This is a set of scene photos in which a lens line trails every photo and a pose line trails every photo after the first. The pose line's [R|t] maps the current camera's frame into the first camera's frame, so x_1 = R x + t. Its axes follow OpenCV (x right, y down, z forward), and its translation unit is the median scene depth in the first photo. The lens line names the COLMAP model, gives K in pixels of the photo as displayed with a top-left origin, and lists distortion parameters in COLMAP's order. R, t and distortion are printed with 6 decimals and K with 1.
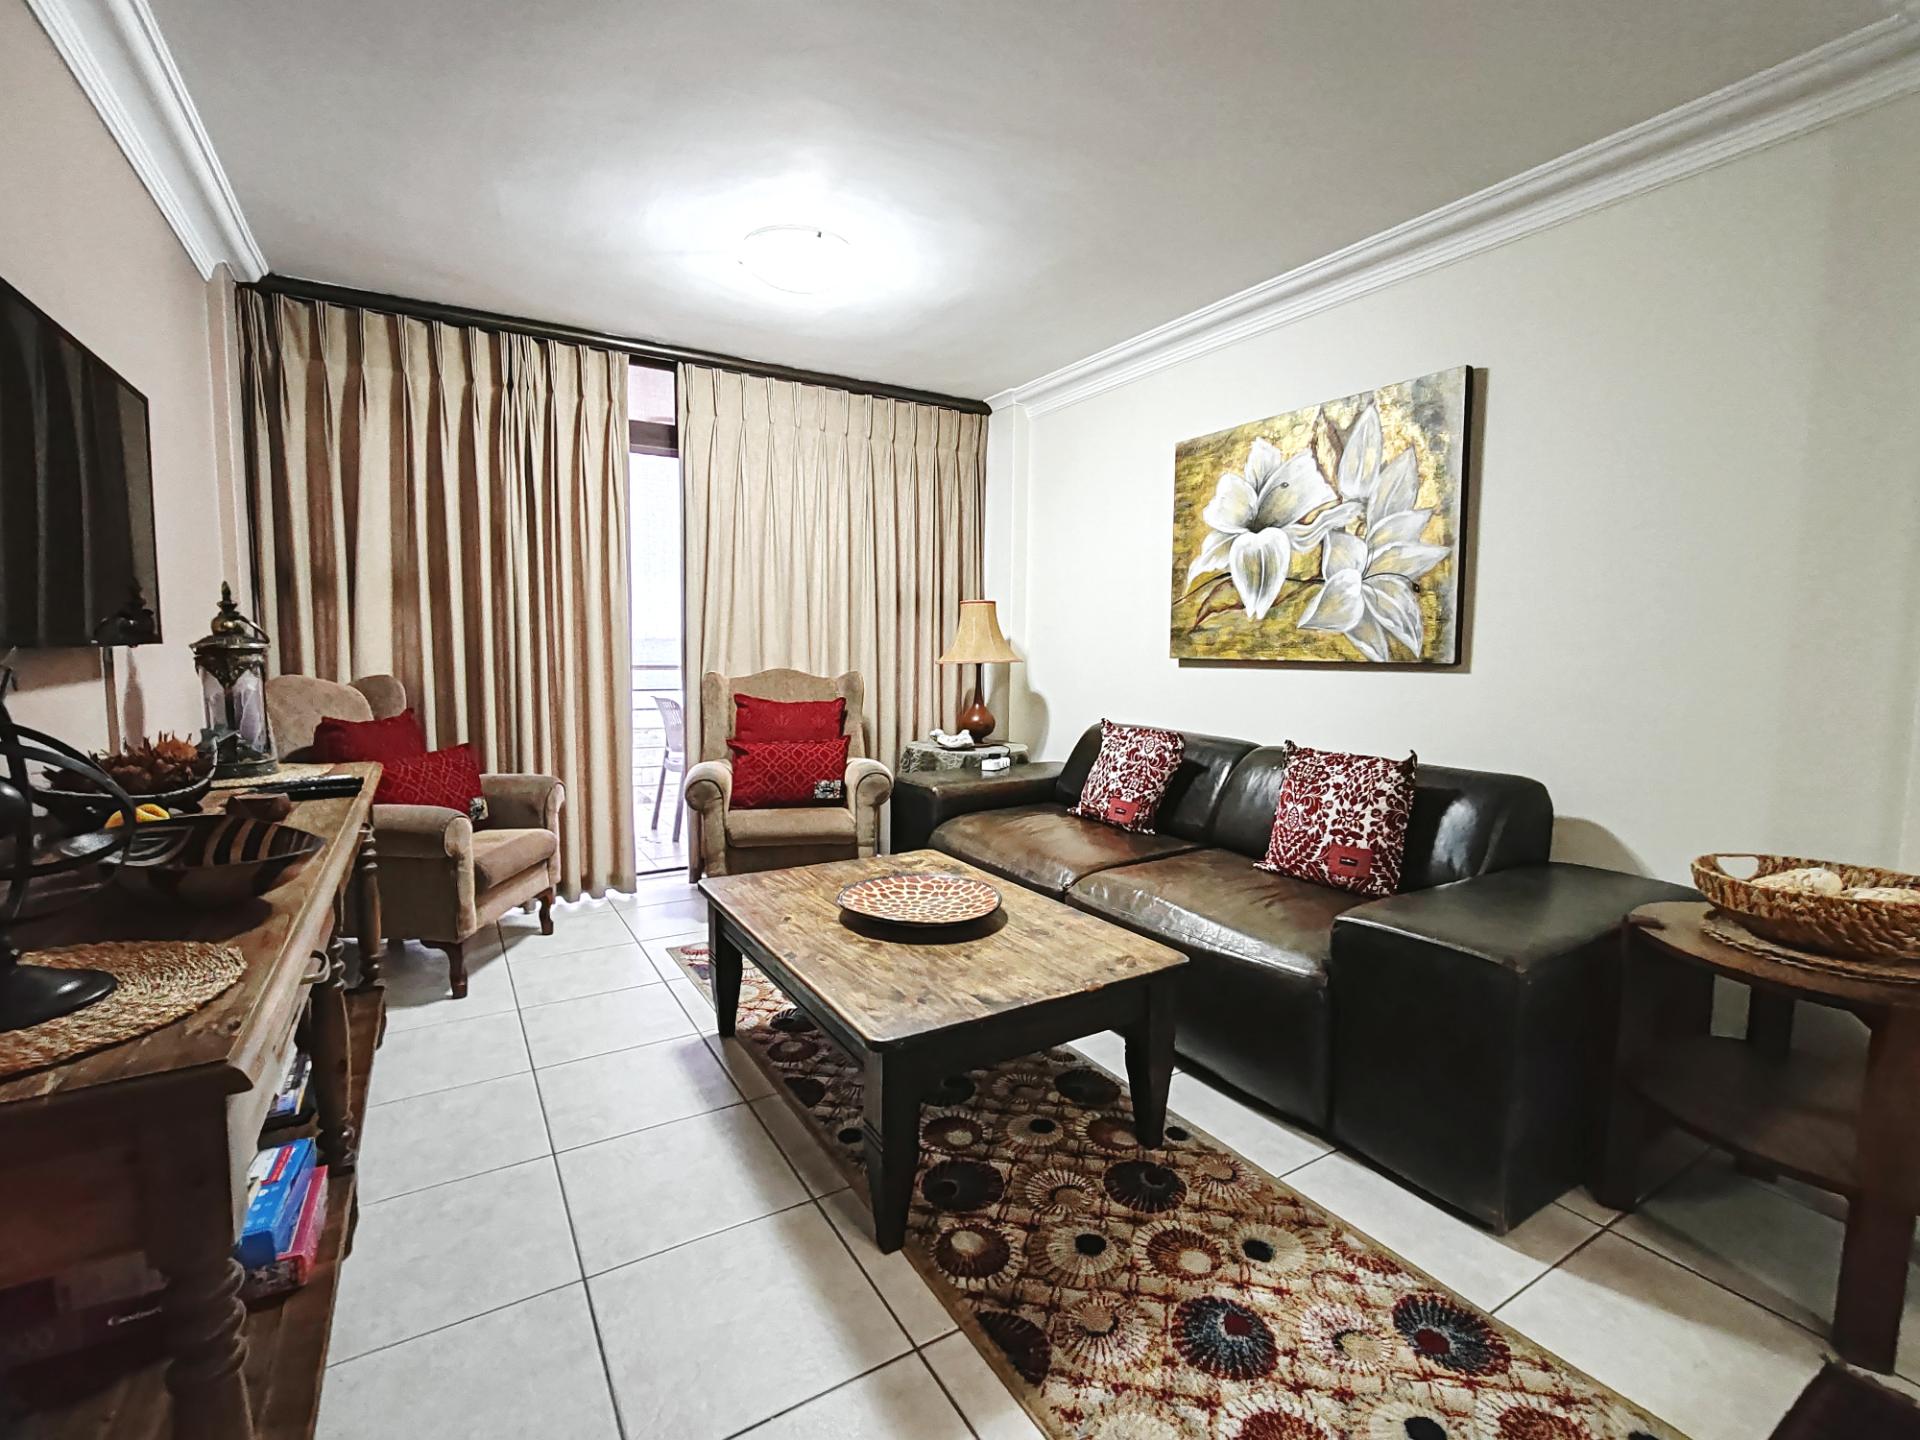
lens RADIAL K [[862.8, 0, 960.6], [0, 862.8, 718.6], [0, 0, 1]] dist [-0.001404, 0.001569]
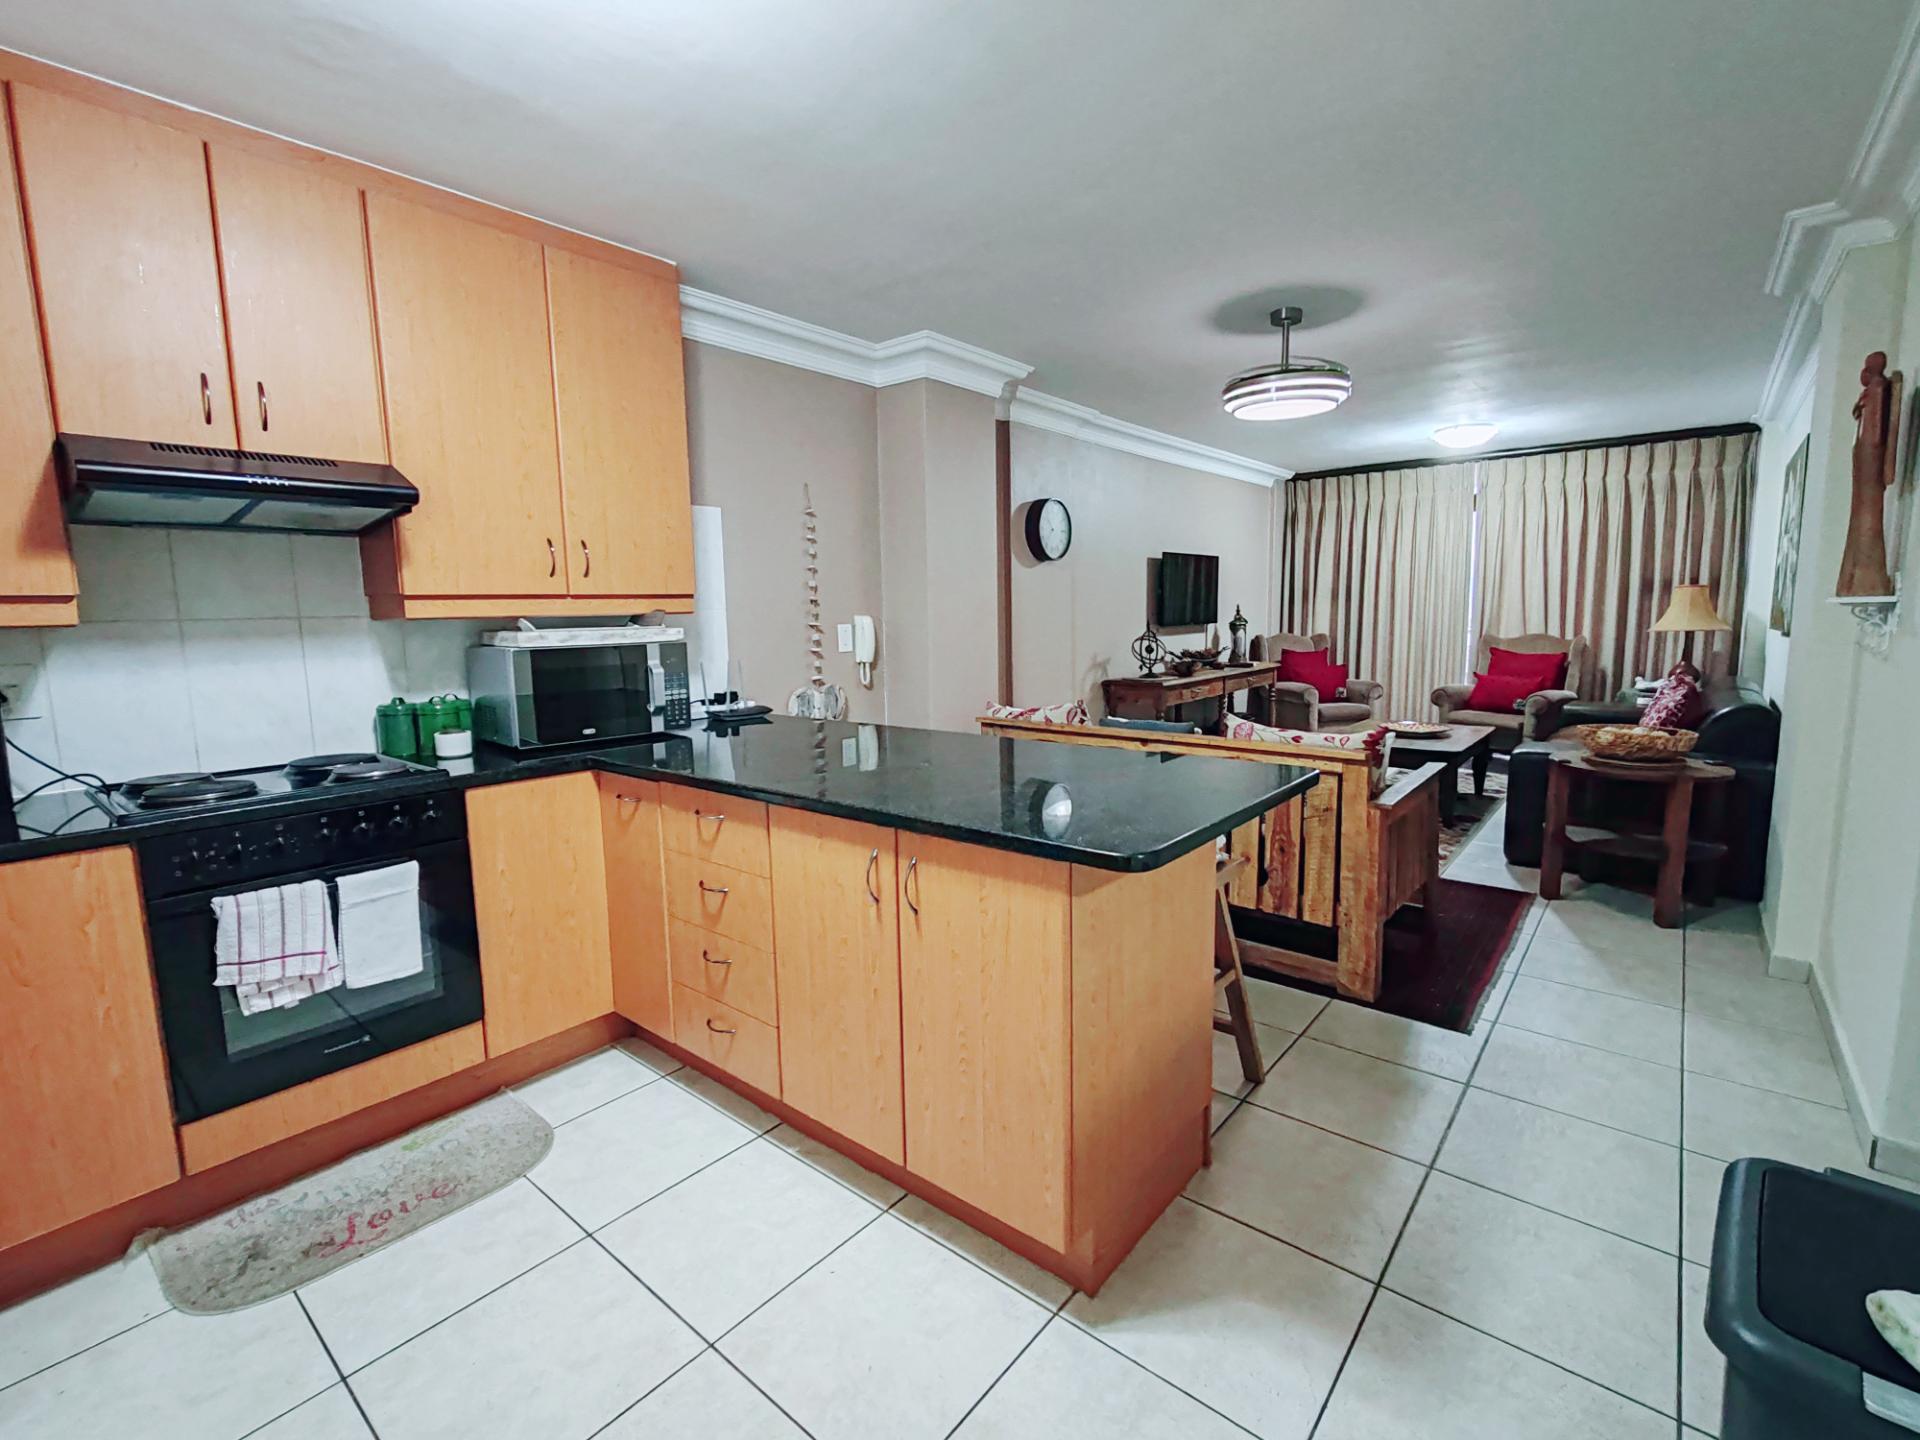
lens RADIAL K [[862.8, 0, 960.6], [0, 862.8, 718.6], [0, 0, 1]] dist [-0.001404, 0.001569]
pose [[0.322537, 0.105222, -0.940690, 2.161750], [-0.062076, 0.994014, 0.089902, 0.053169], [0.944519, 0.029397, 0.327138, -1.186541]]
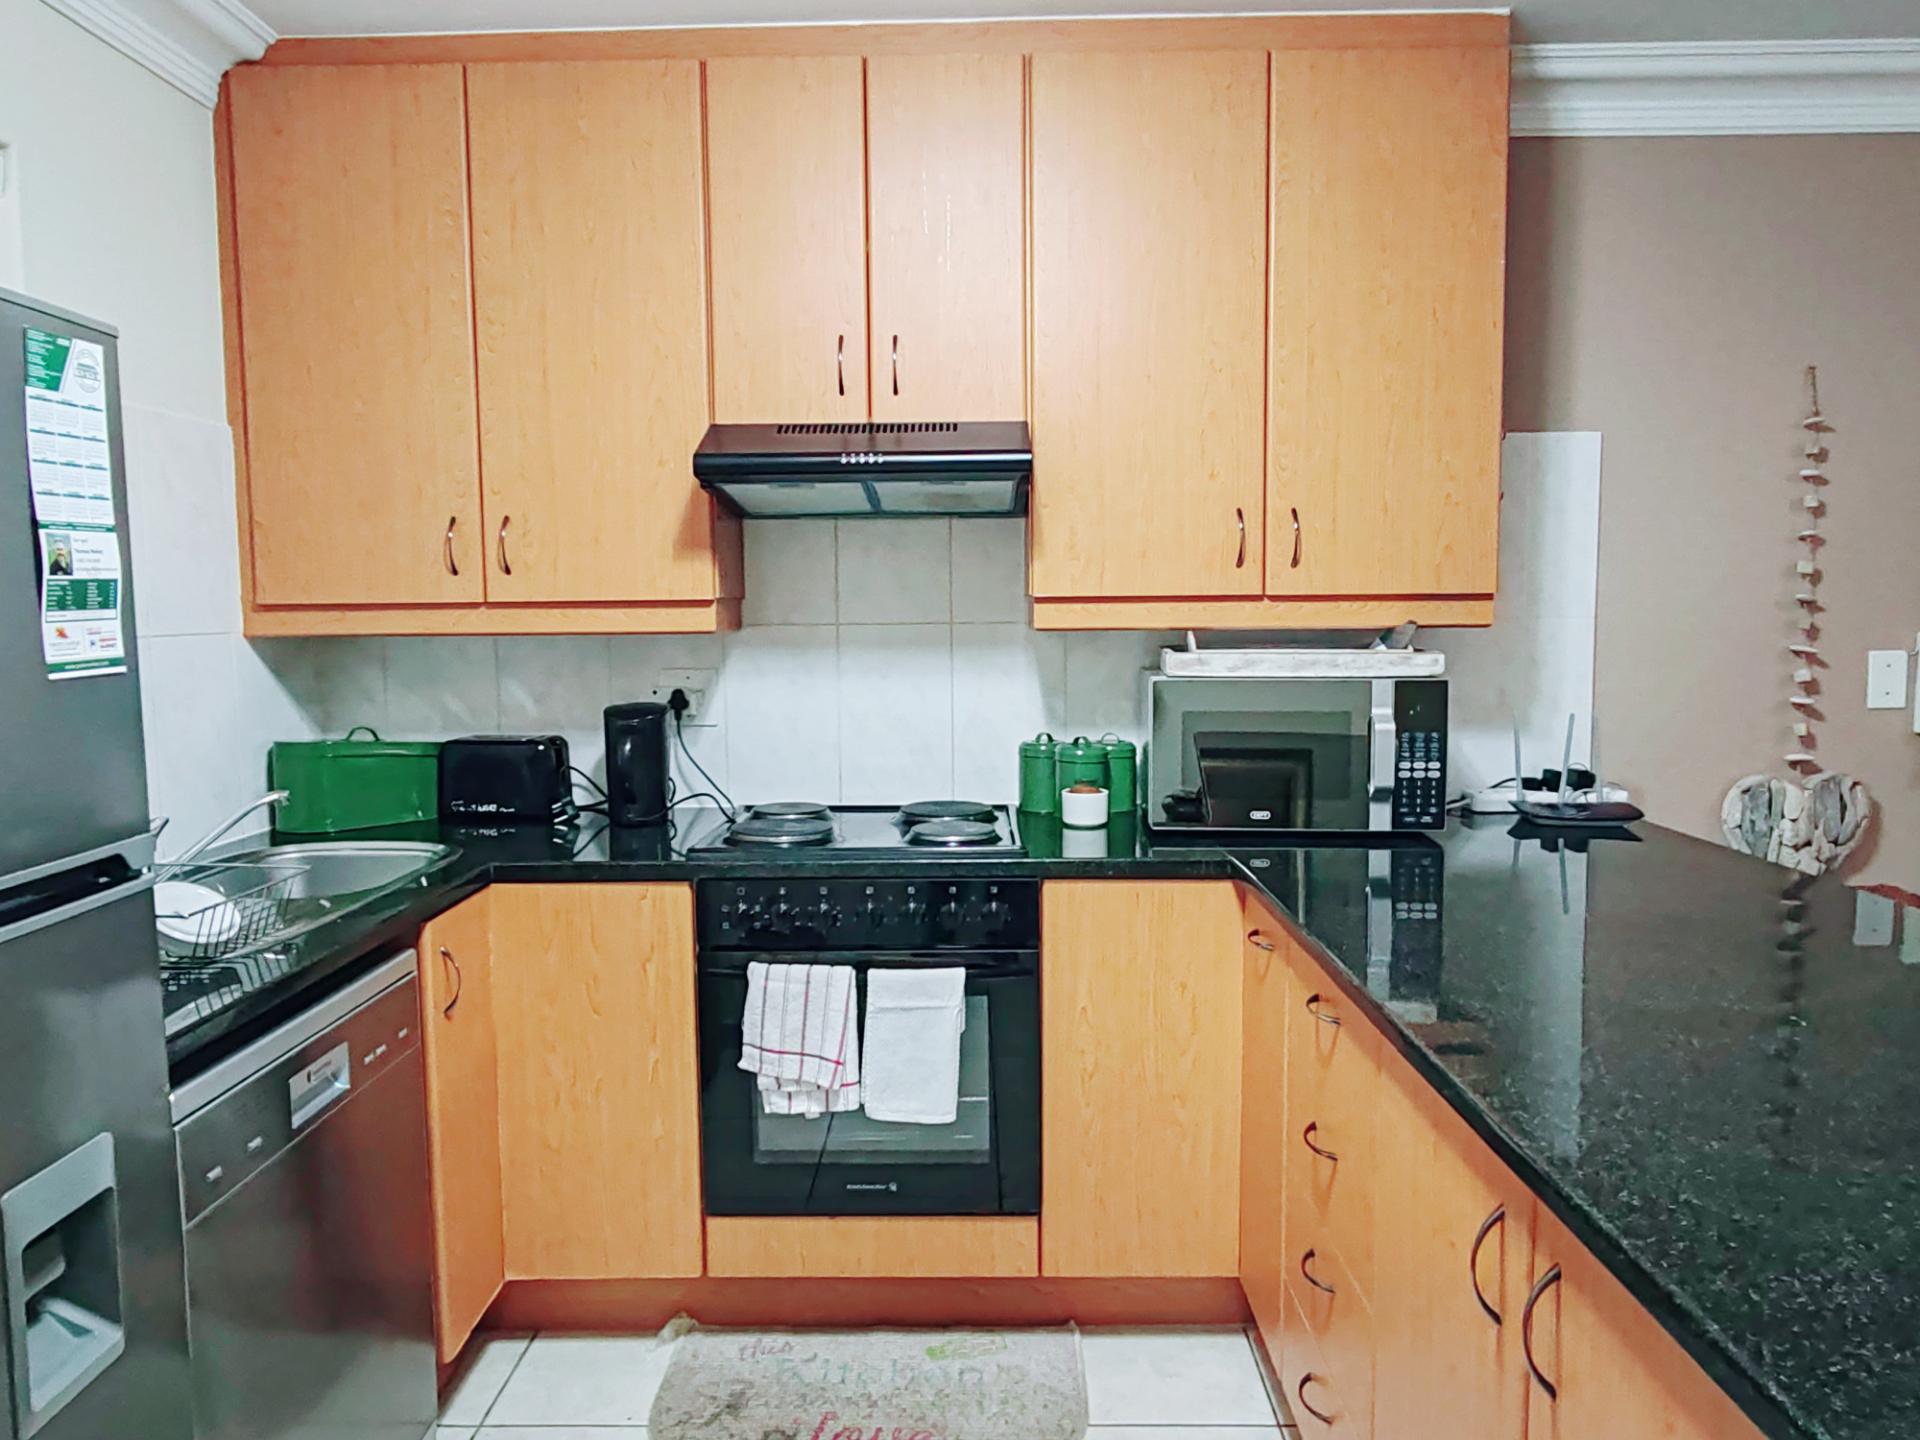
lens RADIAL K [[1292.9, 0, 957.0], [0, 1292.9, 713.4], [0, 0, 1]] dist [-0.001281, 0.001393]
pose [[-0.531413, 0.066729, -0.844481, 1.915017], [-0.073218, 0.989544, 0.124266, -0.002822], [0.843943, 0.127868, -0.520971, -0.896473]]
